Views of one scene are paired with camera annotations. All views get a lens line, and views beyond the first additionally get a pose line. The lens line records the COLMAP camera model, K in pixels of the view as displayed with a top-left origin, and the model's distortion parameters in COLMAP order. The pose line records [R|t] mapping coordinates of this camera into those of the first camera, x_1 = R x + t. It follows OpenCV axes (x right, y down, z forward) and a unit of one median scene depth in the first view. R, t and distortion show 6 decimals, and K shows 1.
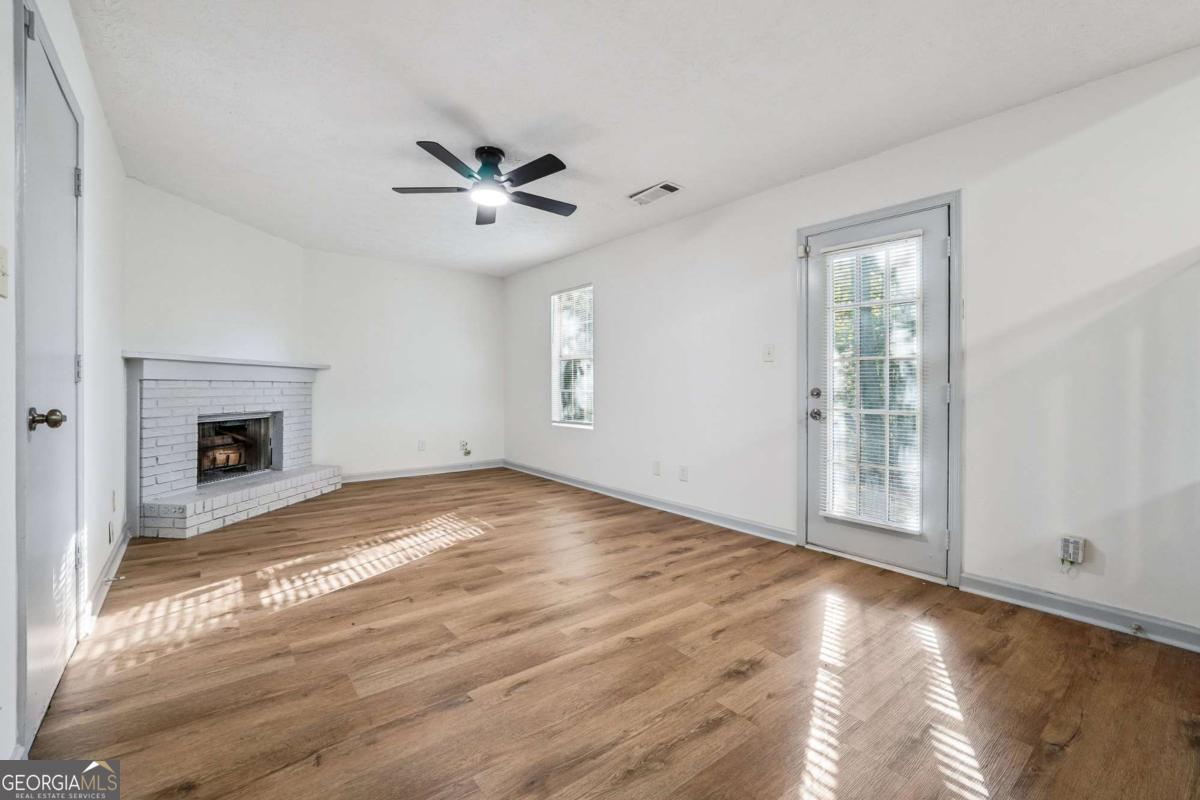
lens RADIAL K [[509.8, 0, 594.2], [0, 509.8, 390.6], [0, 0, 1]] dist [-0.010852, -0.000011]
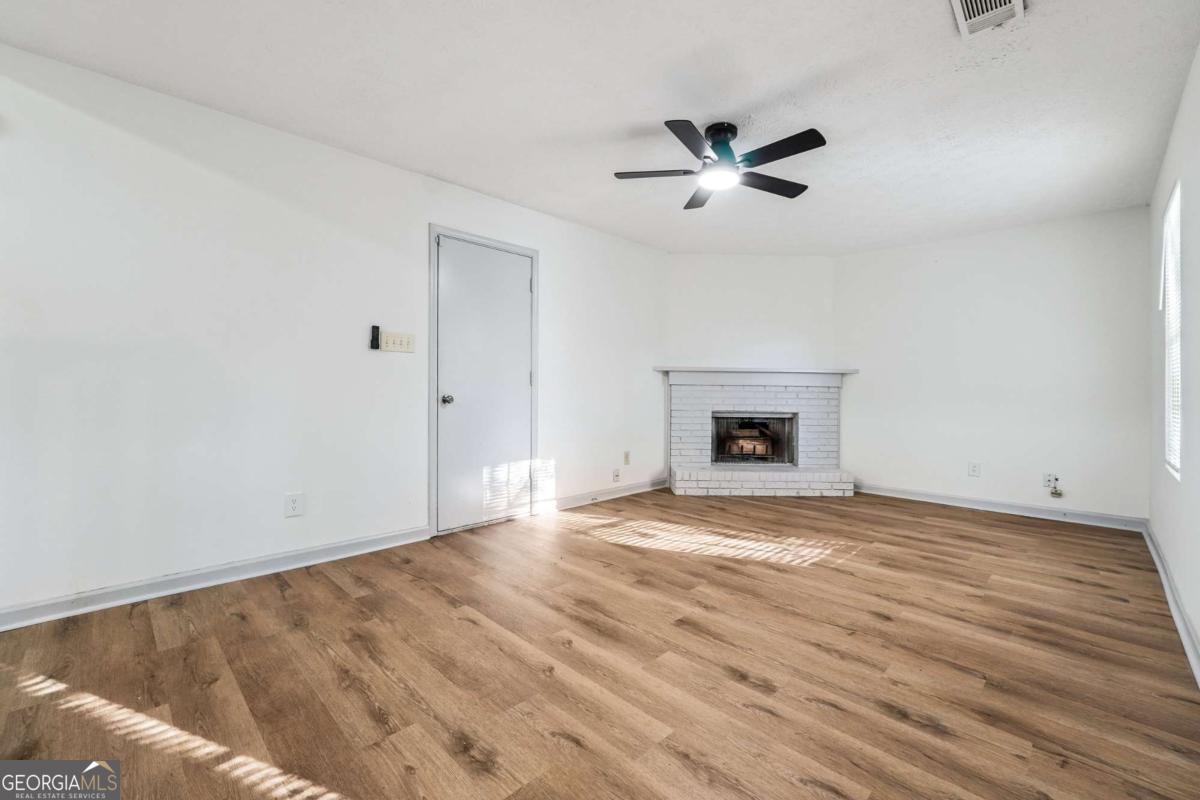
lens RADIAL K [[509.8, 0, 603.1], [0, 509.8, 395.4], [0, 0, 1]] dist [-0.010852, -0.000011]
pose [[0.113321, 0.009369, -0.993514, 0.605923], [-0.017411, 0.999821, 0.007442, 0.002312], [0.993406, 0.016455, 0.113464, 0.624229]]
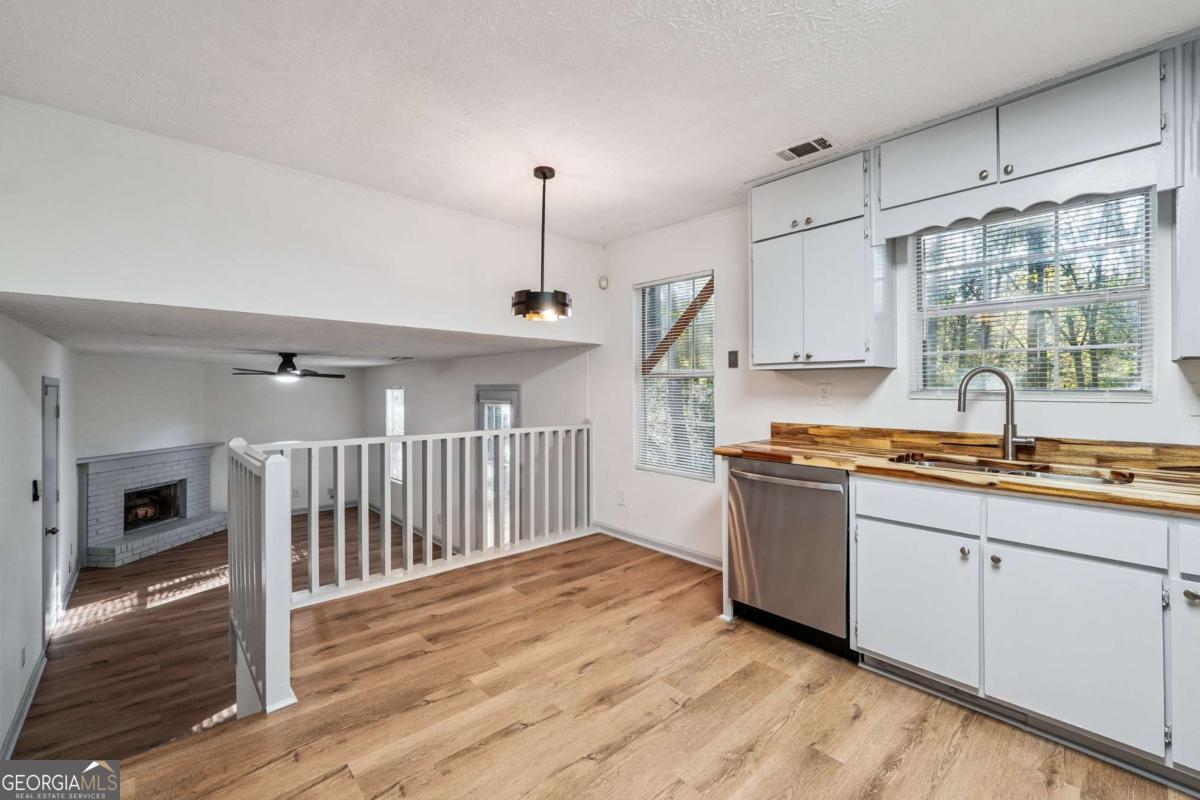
lens RADIAL K [[509.8, 0, 605.7], [0, 509.8, 389.7], [0, 0, 1]] dist [-0.010852, -0.000011]
pose [[0.997592, -0.004120, 0.069236, 0.729270], [0.004544, 0.999972, -0.005975, -0.289321], [-0.069210, 0.006275, 0.997582, -0.814727]]
